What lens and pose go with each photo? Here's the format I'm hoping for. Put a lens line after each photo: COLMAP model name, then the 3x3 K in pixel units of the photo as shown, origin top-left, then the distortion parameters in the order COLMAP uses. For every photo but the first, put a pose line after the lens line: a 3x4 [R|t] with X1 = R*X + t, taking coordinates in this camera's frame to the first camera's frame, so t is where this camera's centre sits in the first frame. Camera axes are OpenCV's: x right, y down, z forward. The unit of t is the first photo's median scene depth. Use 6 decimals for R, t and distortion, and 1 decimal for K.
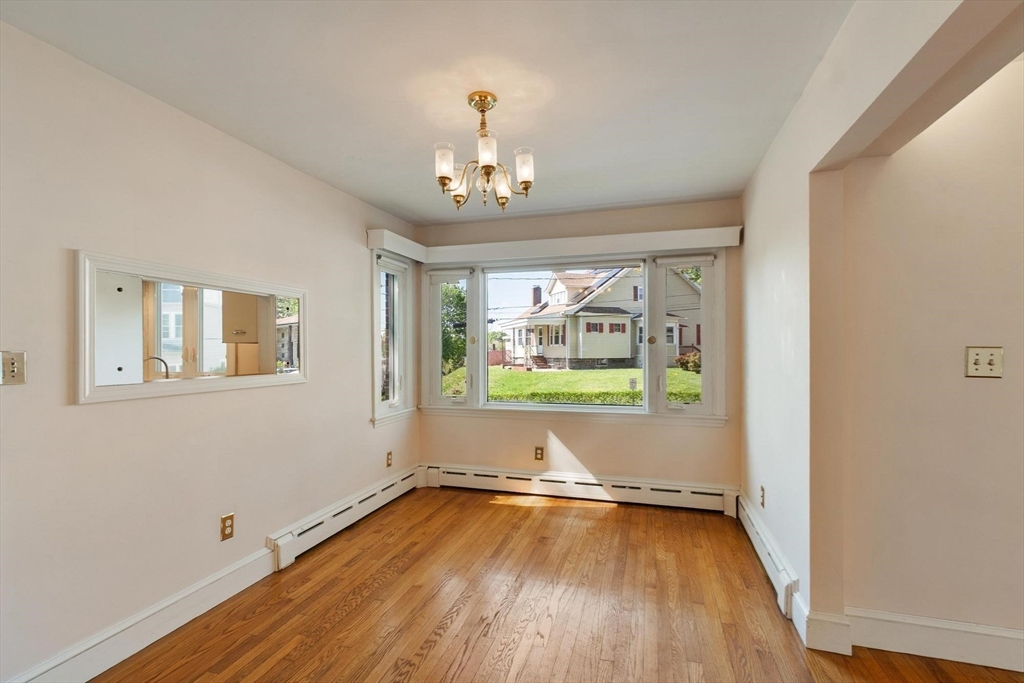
lens RADIAL K [[451.8, 0, 482.4], [0, 451.8, 350.6], [0, 0, 1]] dist [0.001257, -0.000253]
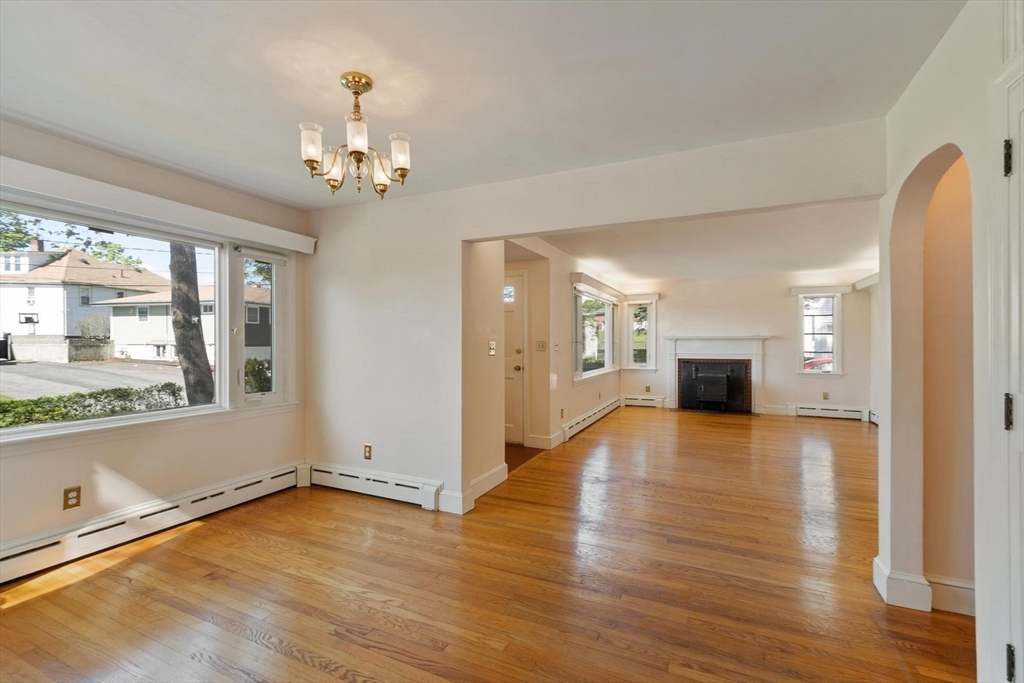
lens RADIAL K [[451.8, 0, 515.2], [0, 451.8, 340.6], [0, 0, 1]] dist [0.001257, -0.000253]
pose [[0.141348, 0.000541, 0.989960, -0.492680], [0.004733, 0.999988, -0.001222, -0.001184], [-0.989949, 0.004858, 0.141344, 0.286920]]
